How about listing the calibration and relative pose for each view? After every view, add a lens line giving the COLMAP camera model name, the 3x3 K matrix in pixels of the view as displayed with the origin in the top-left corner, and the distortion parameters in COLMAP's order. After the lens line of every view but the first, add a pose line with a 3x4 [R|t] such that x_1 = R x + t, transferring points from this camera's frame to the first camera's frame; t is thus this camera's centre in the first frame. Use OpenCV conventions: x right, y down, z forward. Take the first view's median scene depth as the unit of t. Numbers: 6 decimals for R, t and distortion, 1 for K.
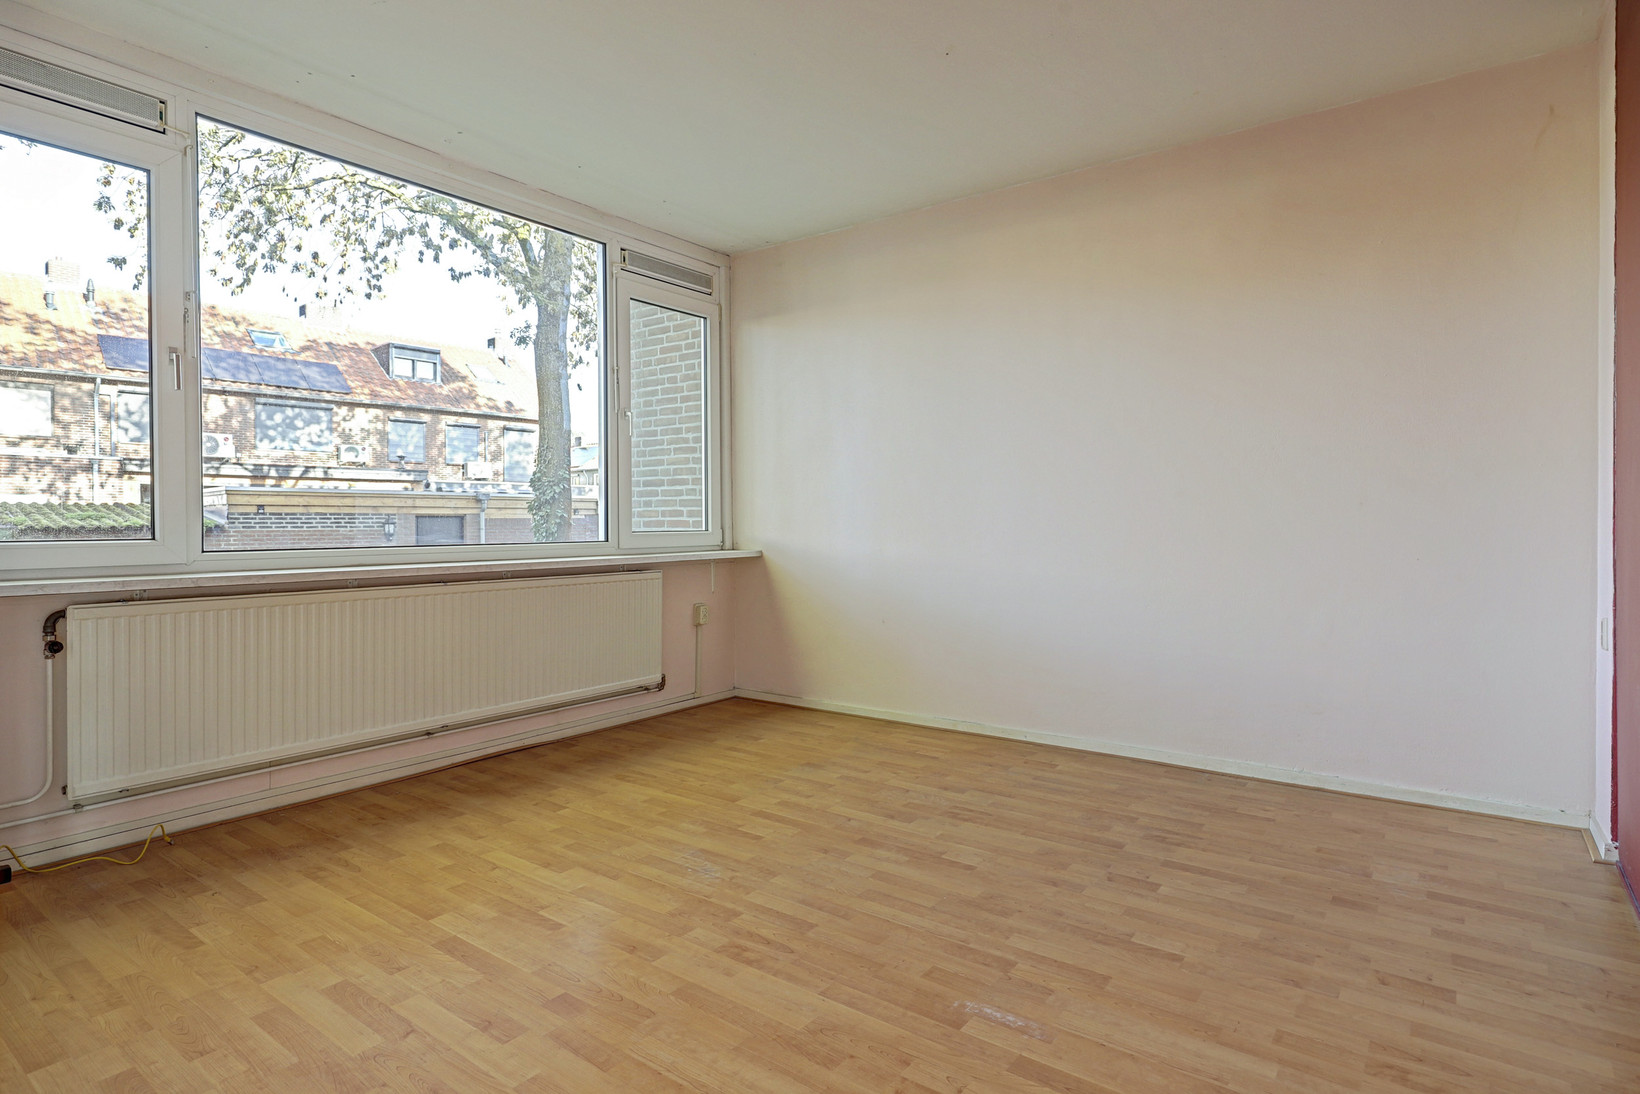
lens RADIAL K [[861.4, 0, 817.8], [0, 861.4, 535.4], [0, 0, 1]] dist [-0.003025, -0.001533]
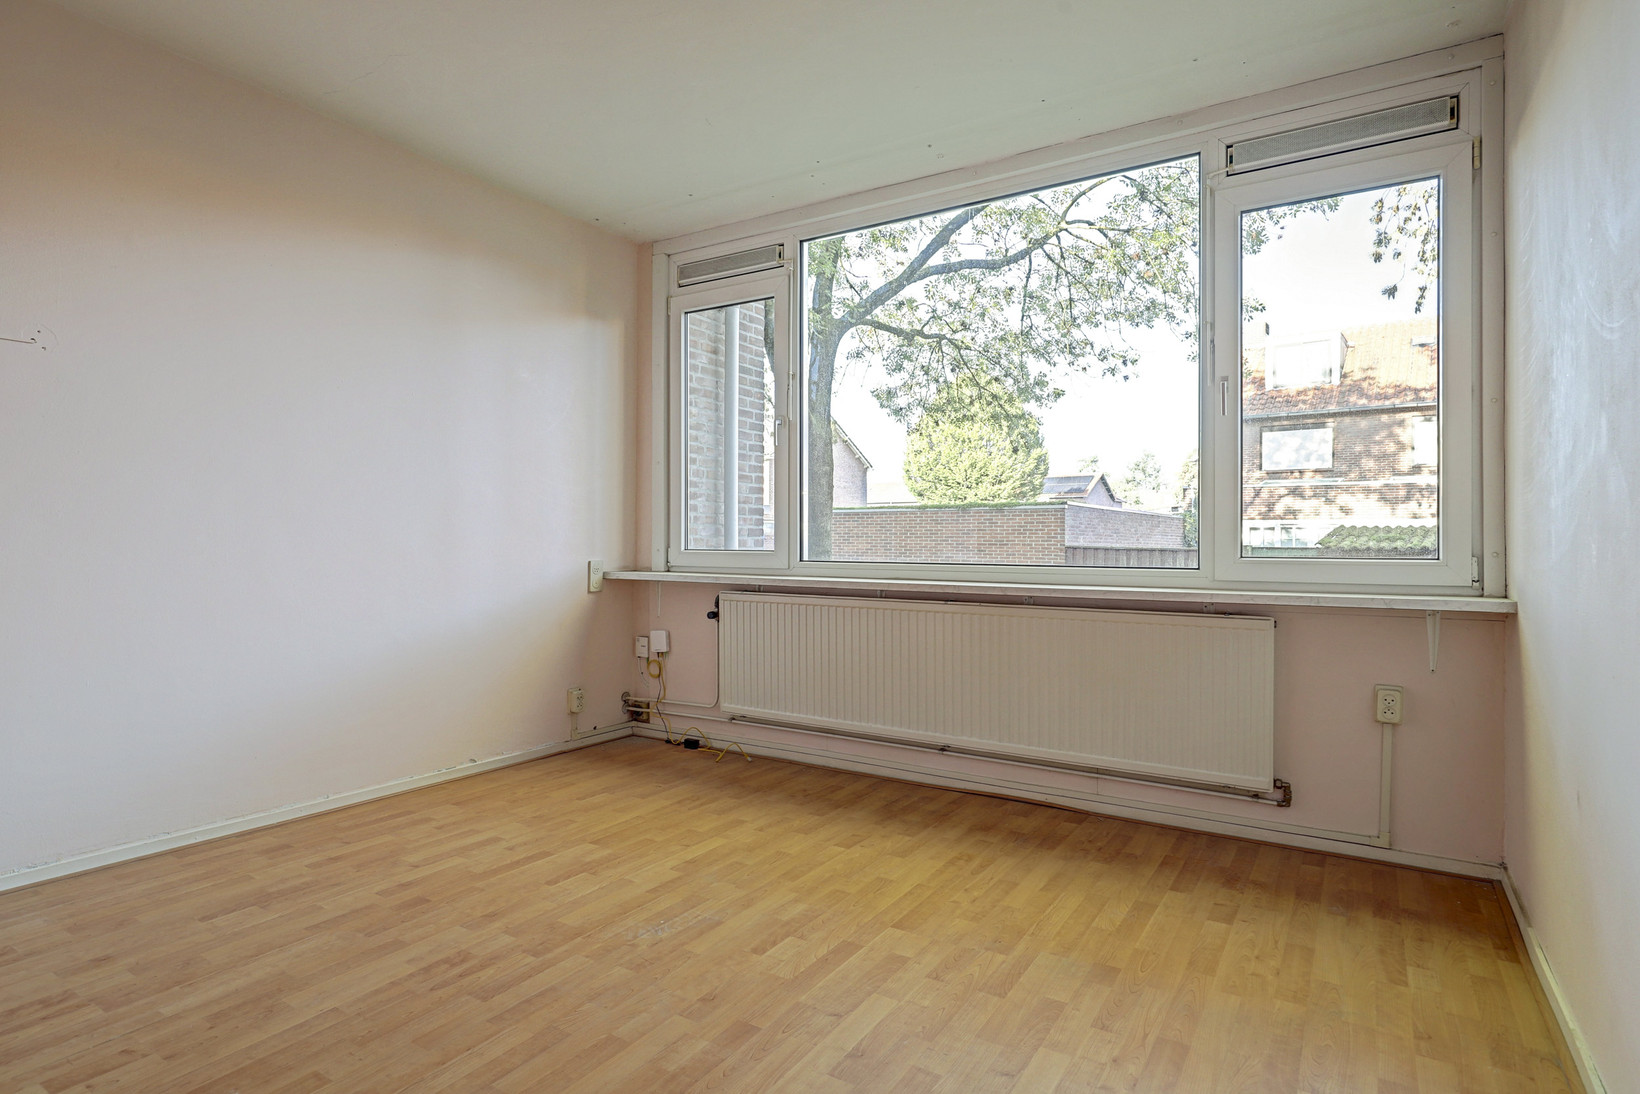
lens RADIAL K [[866.0, 0, 820.0], [0, 866.0, 547.0], [0, 0, 1]] dist [0.001305, -0.002135]
pose [[0.073832, 0.008333, -0.997236, 0.670294], [-0.022820, 0.999717, 0.006665, -0.012890], [0.997010, 0.022265, 0.074001, 0.951198]]
